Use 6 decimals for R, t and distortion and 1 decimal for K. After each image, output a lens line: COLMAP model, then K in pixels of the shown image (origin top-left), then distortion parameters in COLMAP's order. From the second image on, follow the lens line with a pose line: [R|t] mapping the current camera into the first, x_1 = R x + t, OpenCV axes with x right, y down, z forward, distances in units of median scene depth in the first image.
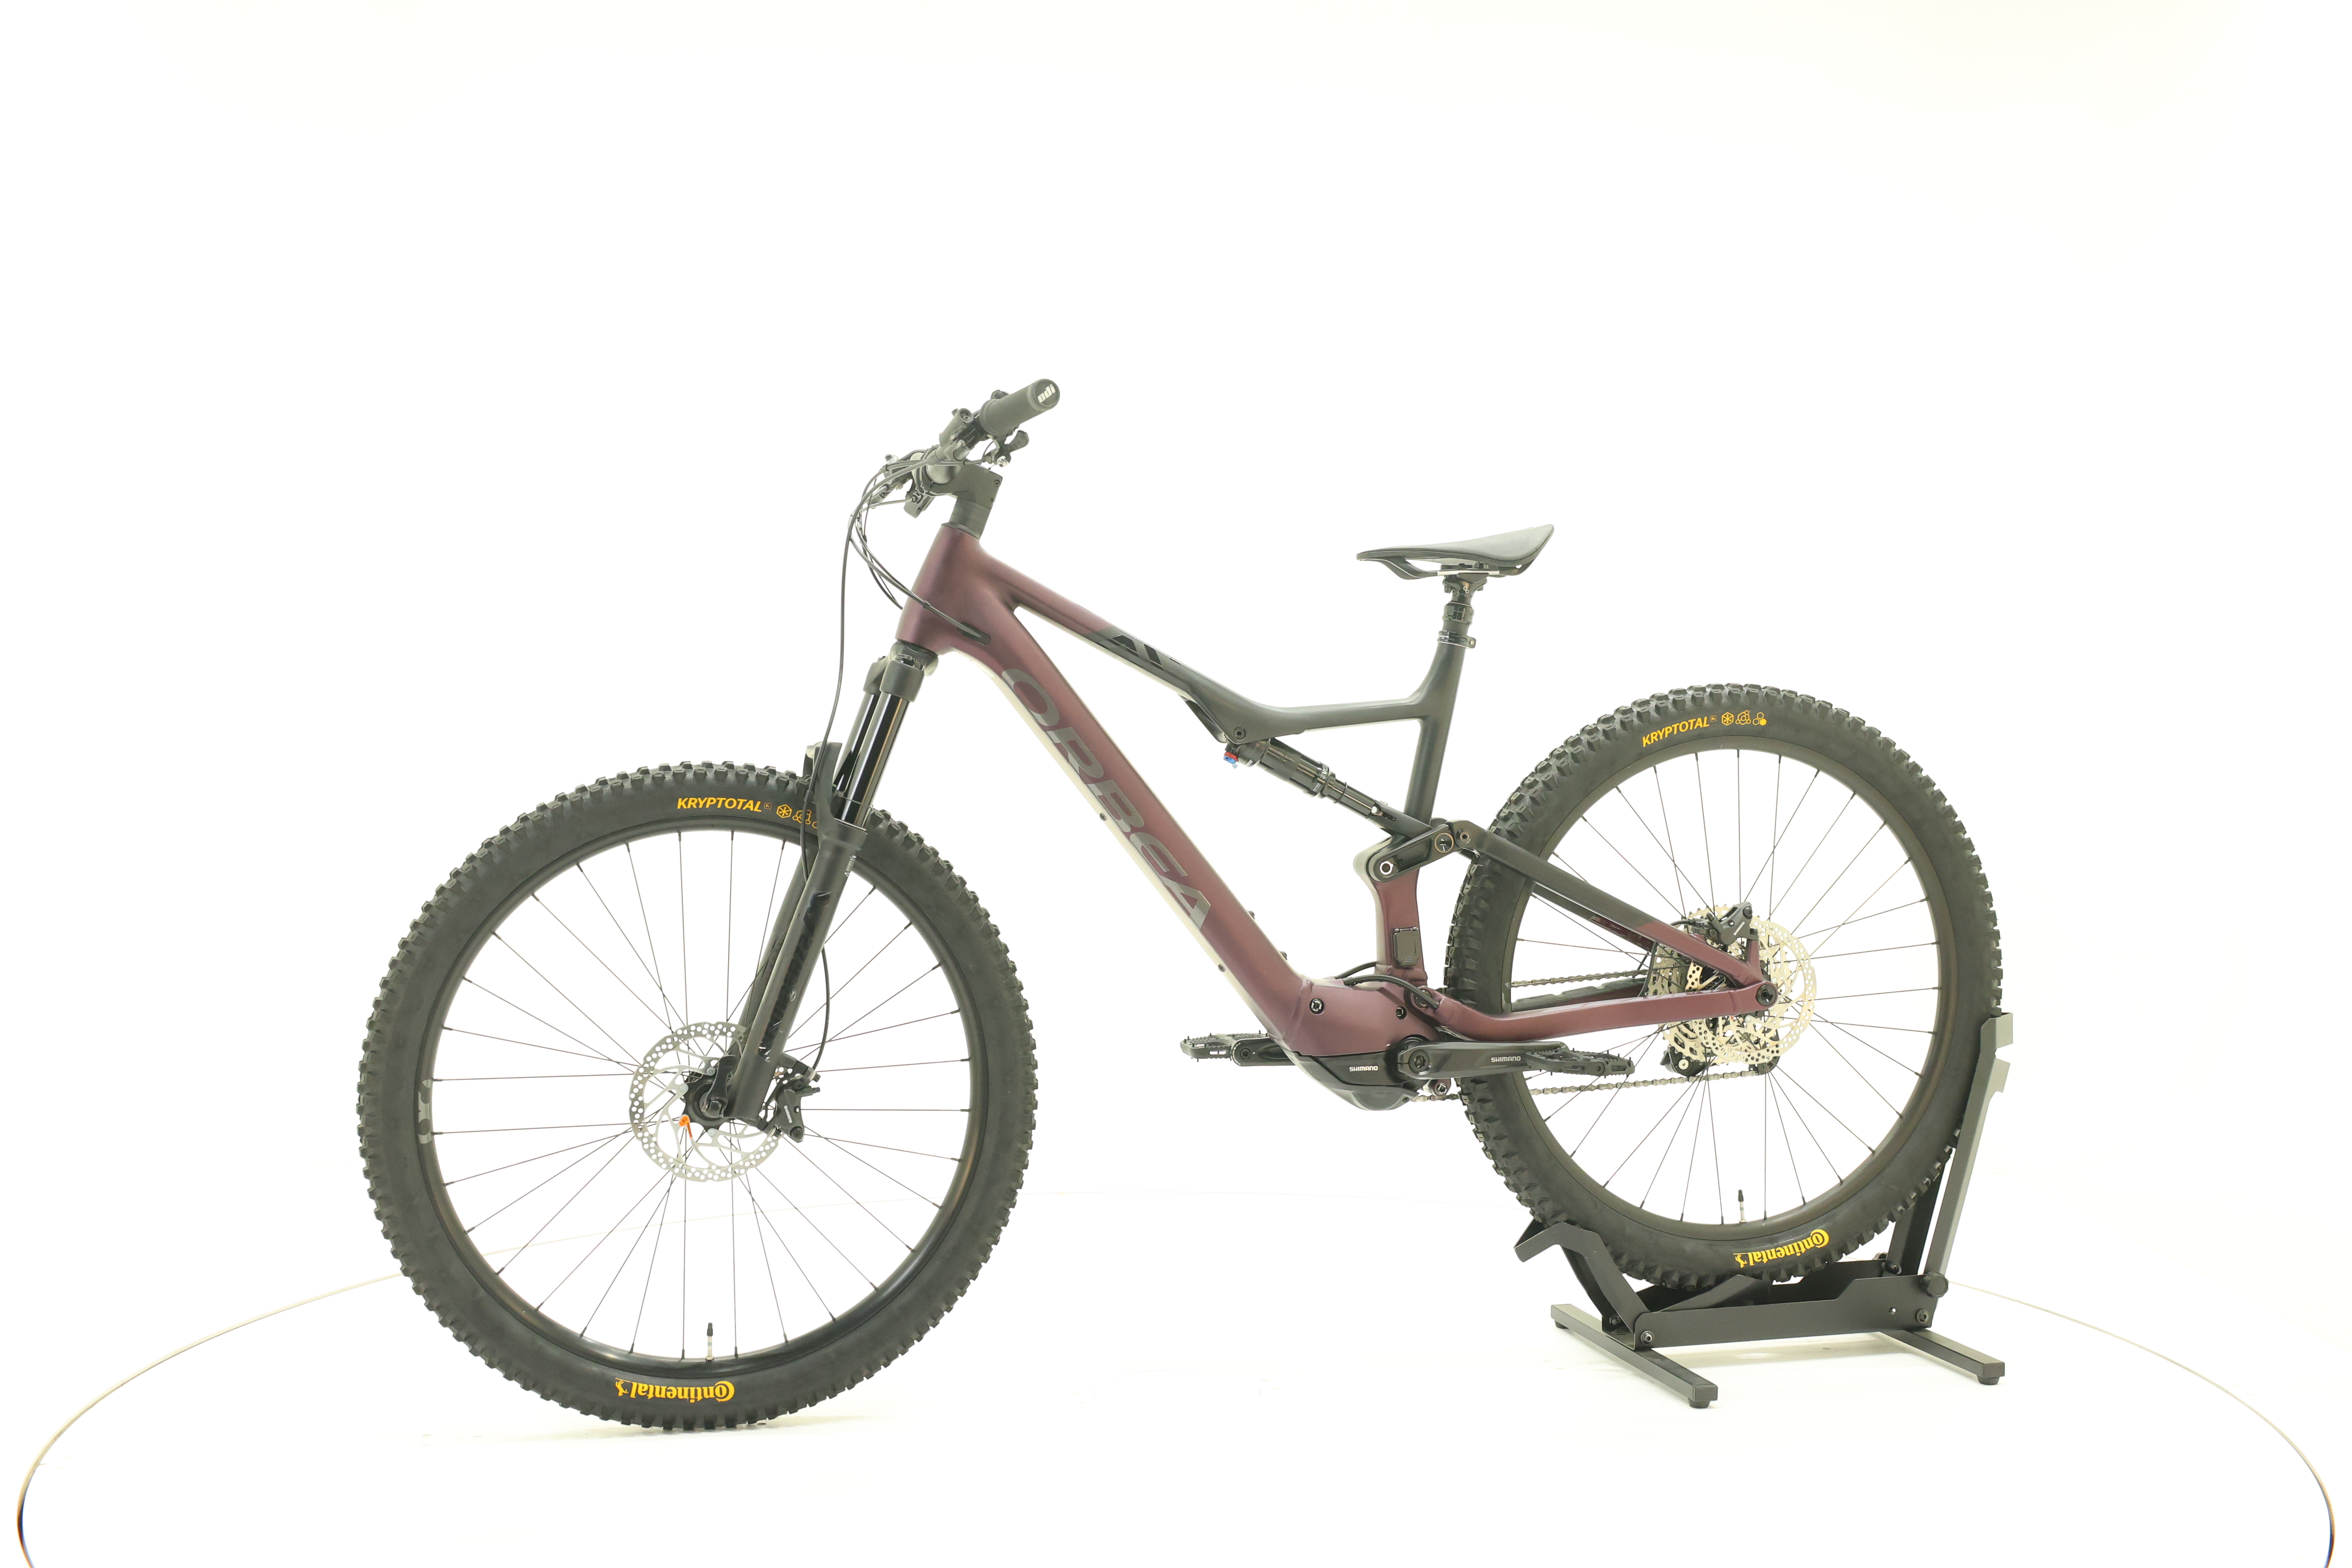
lens RADIAL K [[2509.7, 0, 1181.5], [0, 2509.7, 782.7], [0, 0, 1]] dist [0.023765, 0.000000]
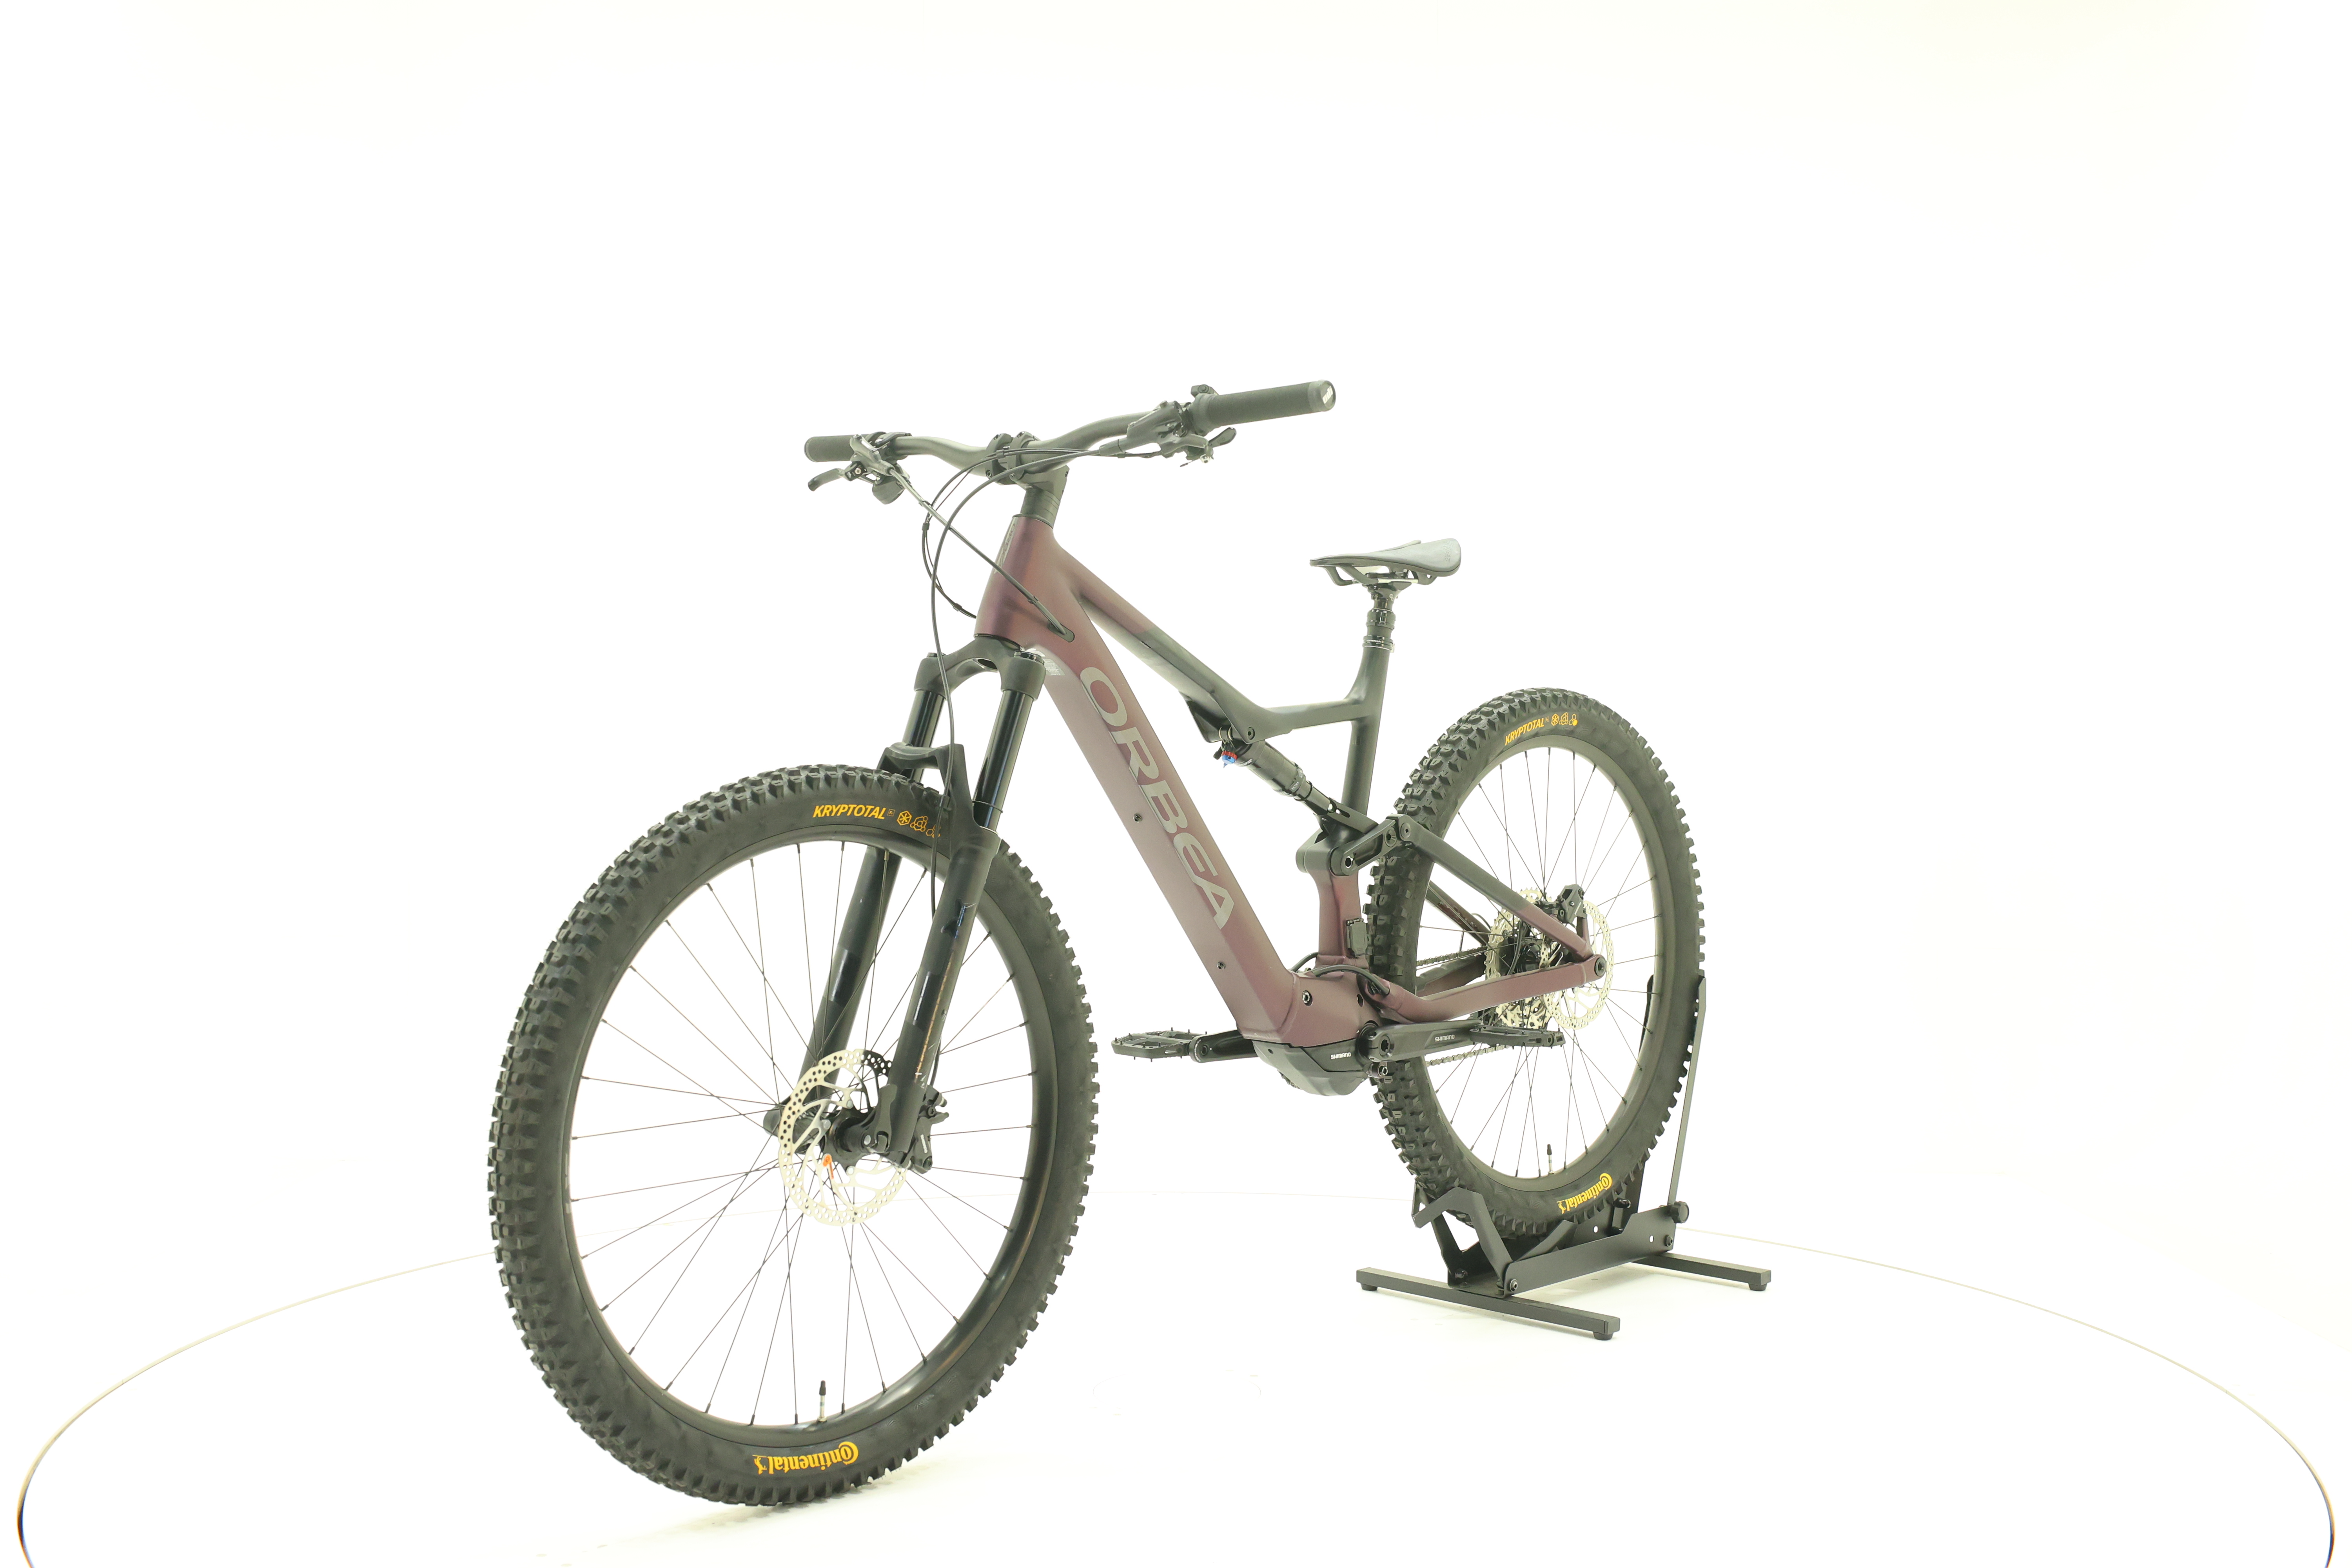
lens RADIAL K [[2509.7, 0, 1173.1], [0, 2509.7, 781.1], [0, 0, 1]] dist [0.023765, 0.000000]
pose [[0.856253, -0.011196, 0.516435, -0.509617], [0.010335, 0.999936, 0.004541, -0.005084], [-0.516452, 0.001449, 0.856315, 0.142872]]
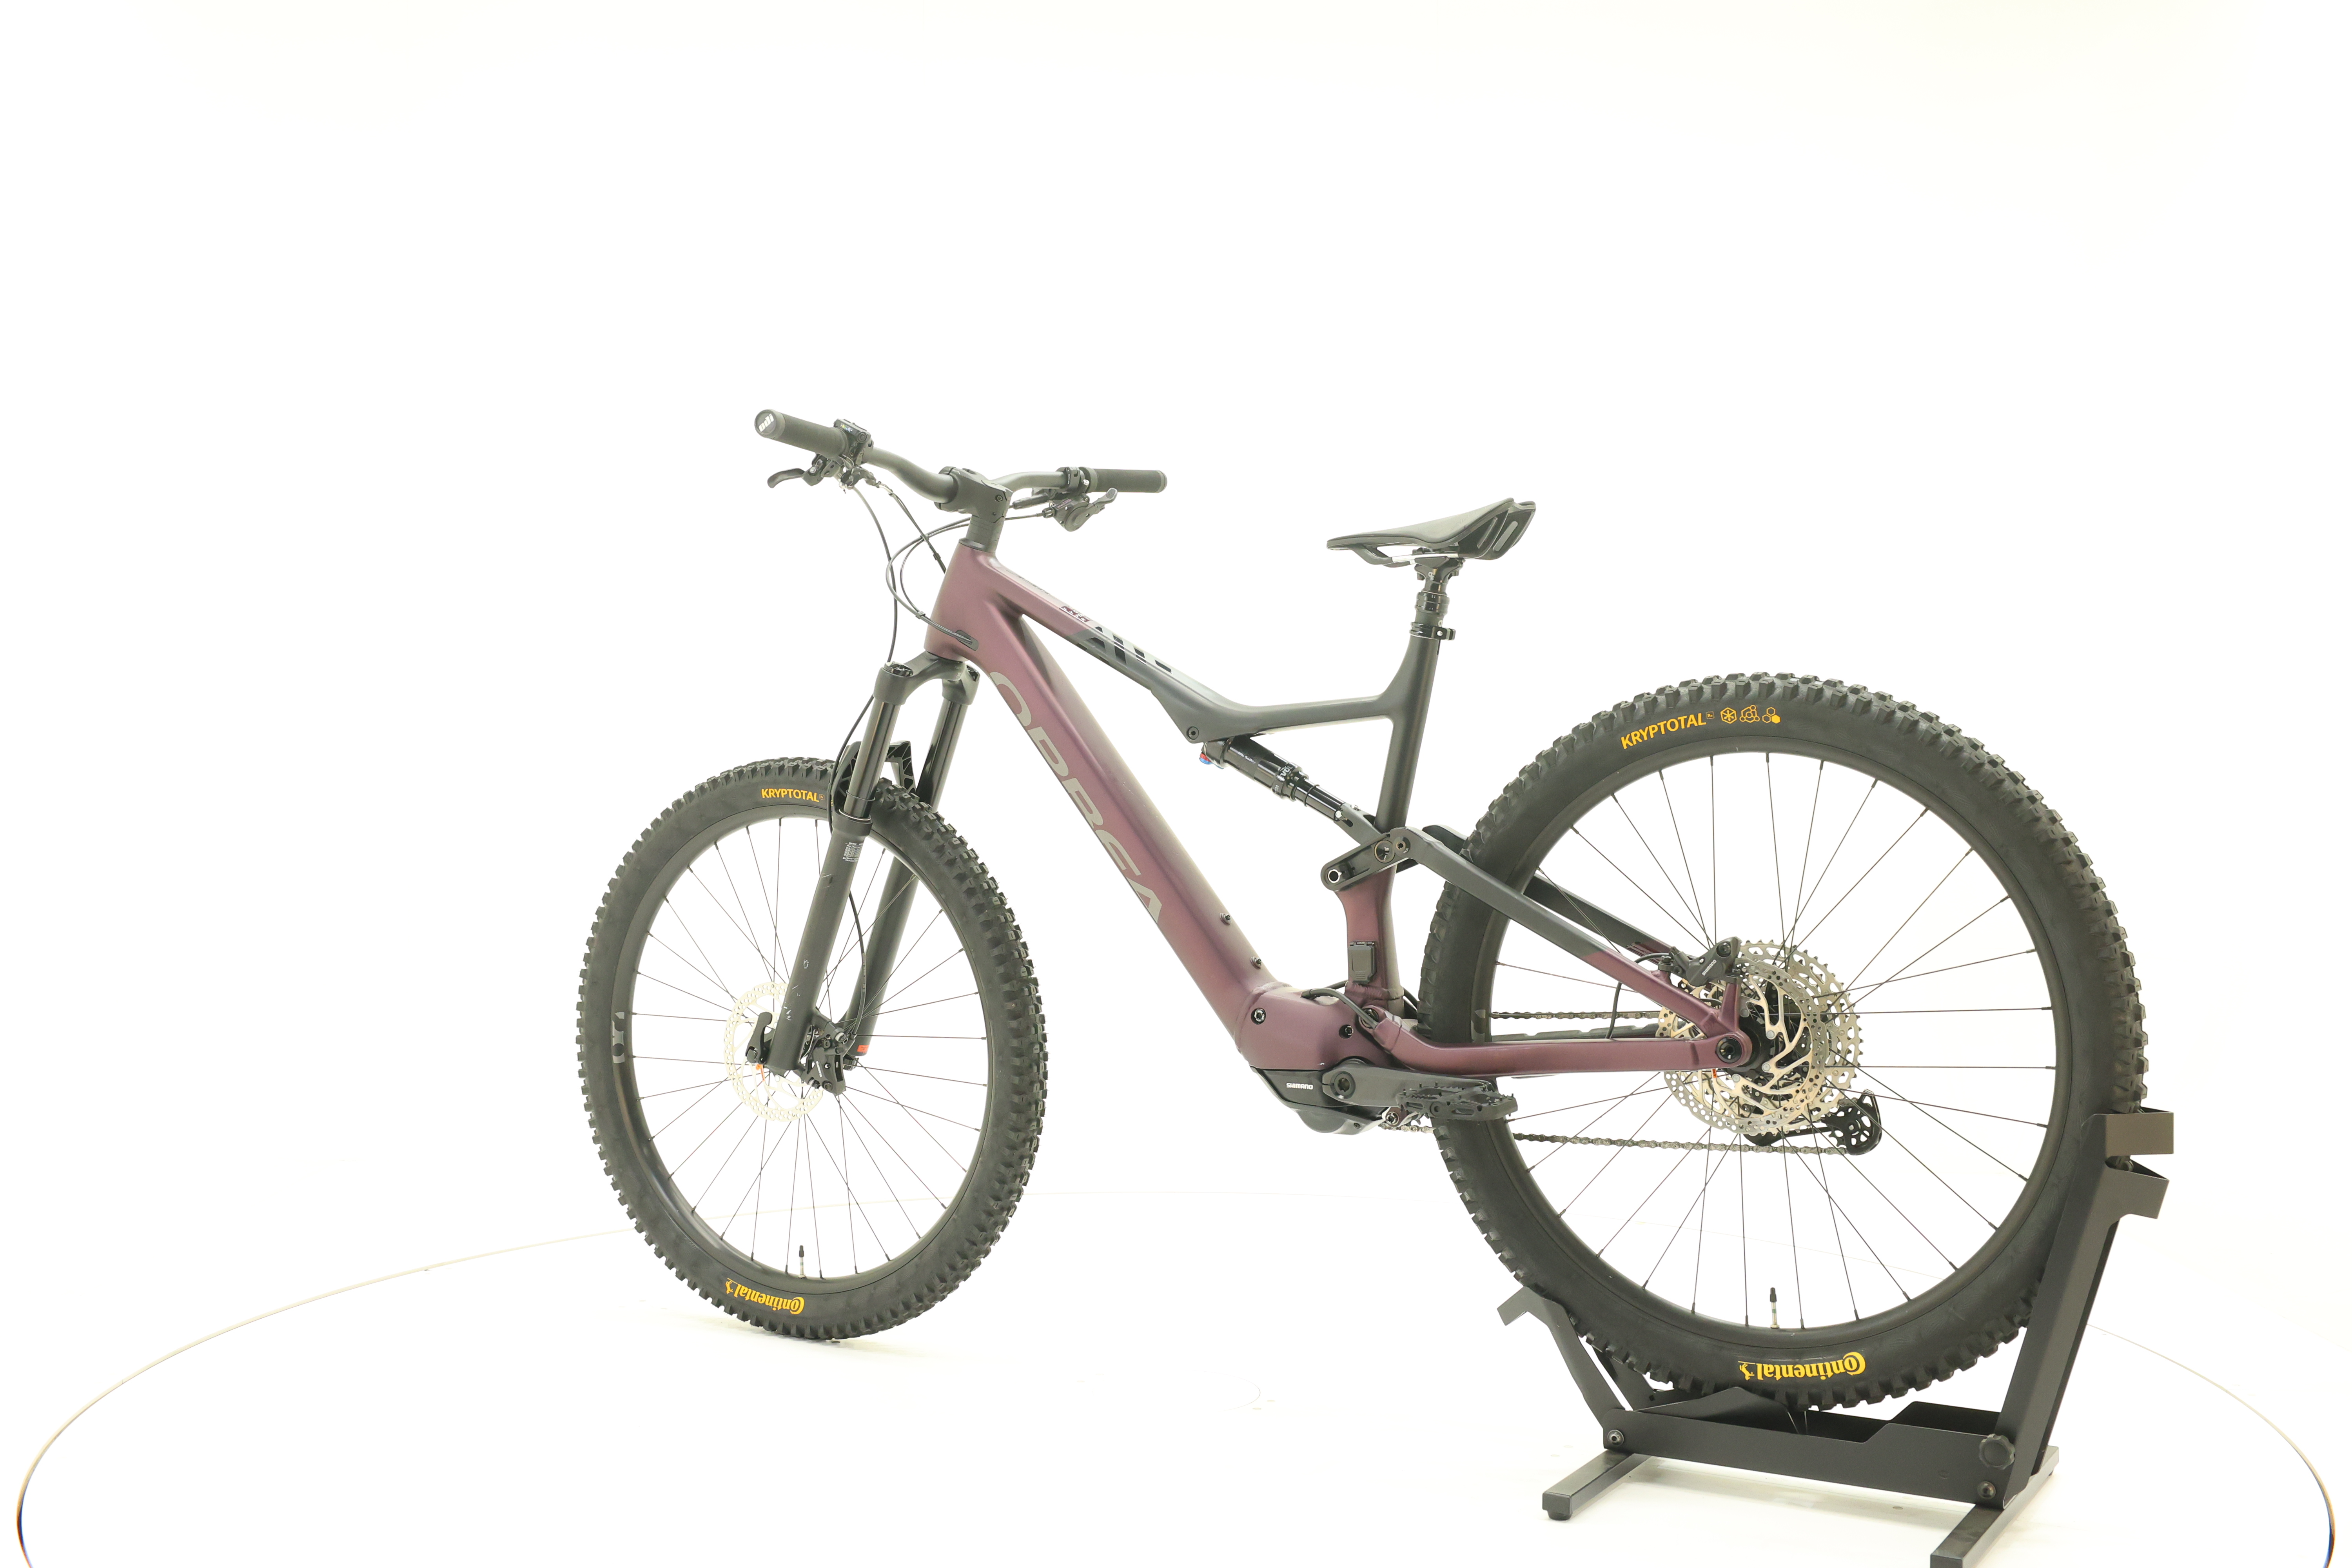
lens RADIAL K [[2509.7, 0, 1172.4], [0, 2509.7, 786.8], [0, 0, 1]] dist [0.023765, 0.000000]
pose [[0.698069, 0.014000, -0.715894, 0.699545], [-0.015597, 0.999869, 0.004344, -0.002569], [0.715861, 0.008134, 0.698195, 0.295434]]
